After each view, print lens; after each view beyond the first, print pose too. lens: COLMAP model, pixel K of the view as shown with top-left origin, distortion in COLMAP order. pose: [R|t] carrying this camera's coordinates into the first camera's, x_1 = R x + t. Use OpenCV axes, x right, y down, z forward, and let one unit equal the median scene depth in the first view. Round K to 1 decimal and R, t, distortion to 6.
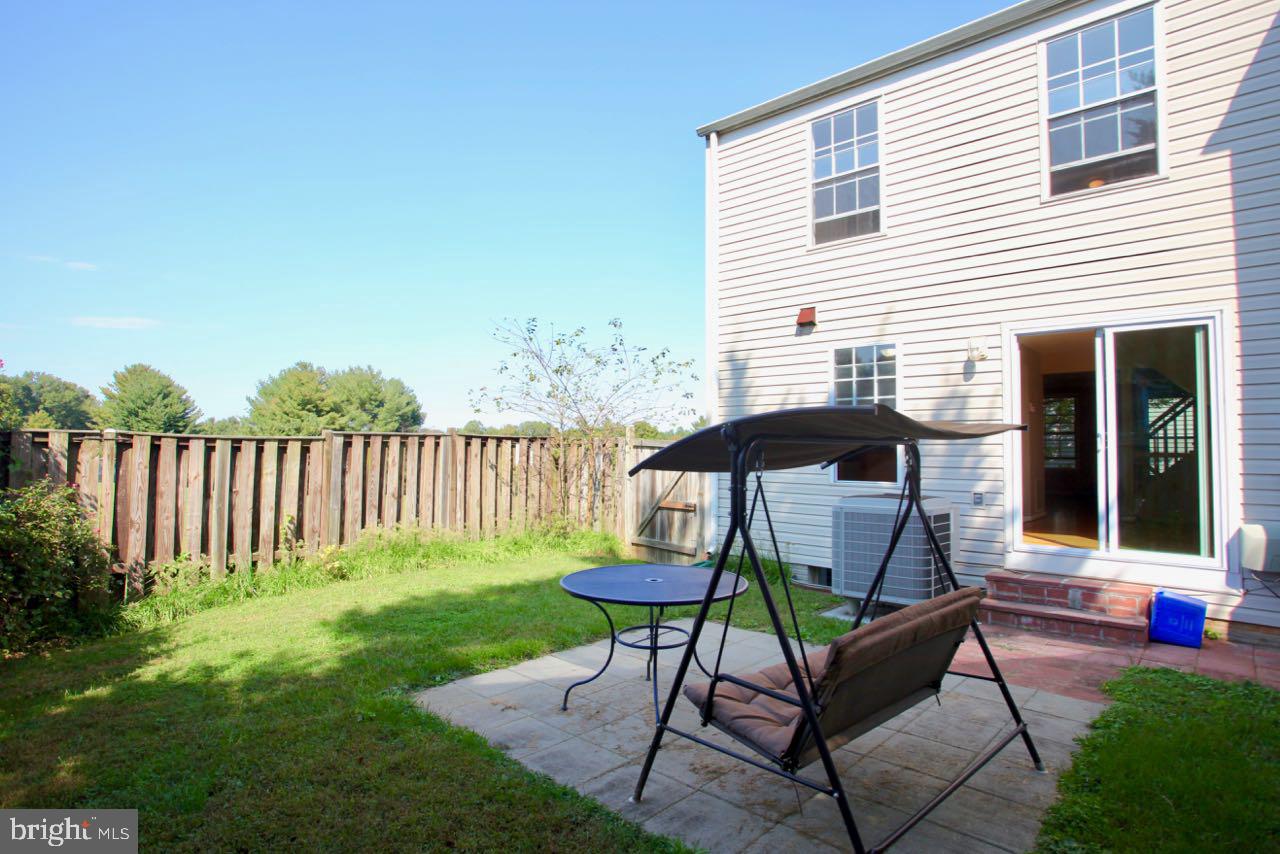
lens RADIAL K [[641.4, 0, 640.0], [0, 641.4, 427.0], [0, 0, 1]] dist [-0.067806, 0.034967]
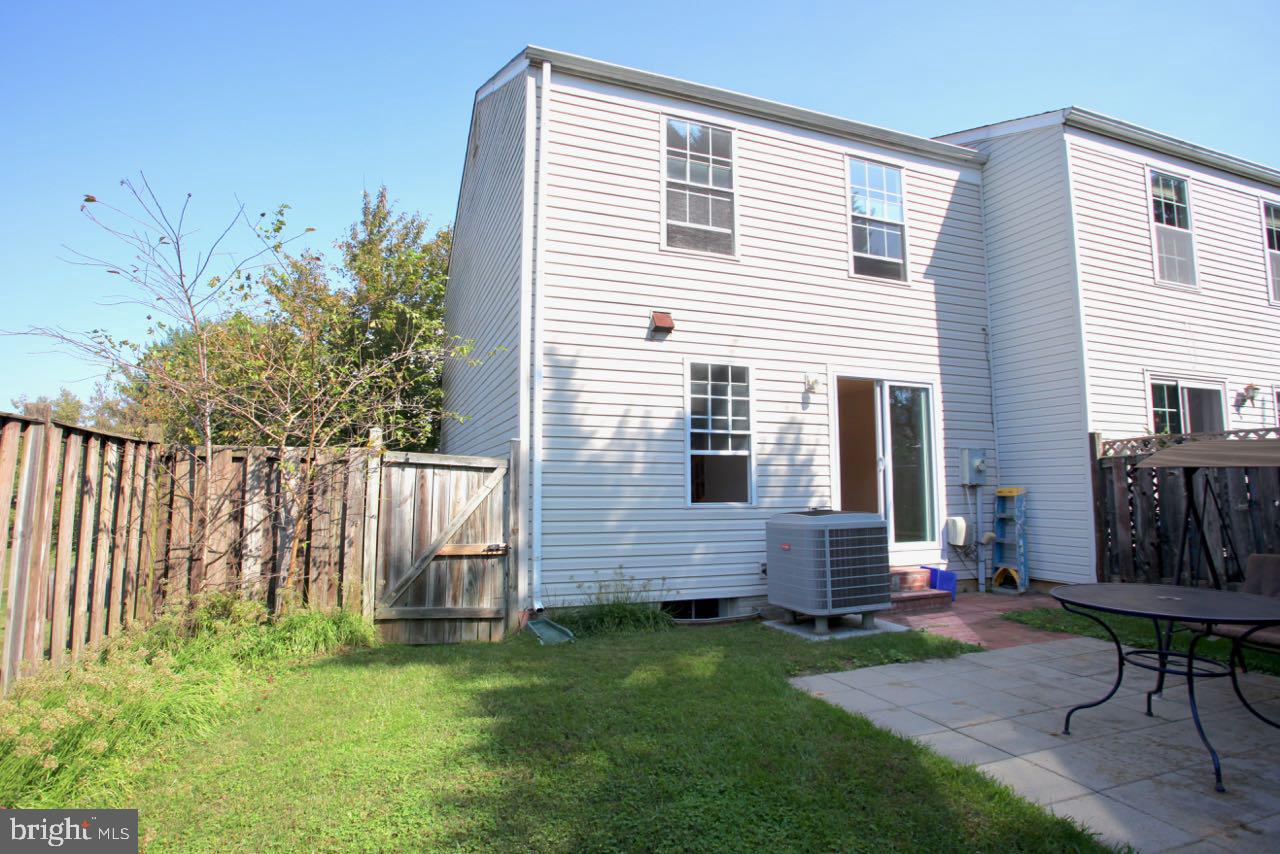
lens RADIAL K [[641.4, 0, 640.0], [0, 641.4, 427.0], [0, 0, 1]] dist [-0.067806, 0.034967]
pose [[0.482808, 0.073280, 0.872655, -0.571505], [-0.026372, 0.997257, -0.069153, 0.041617], [-0.875329, 0.010374, 0.483416, 0.637200]]
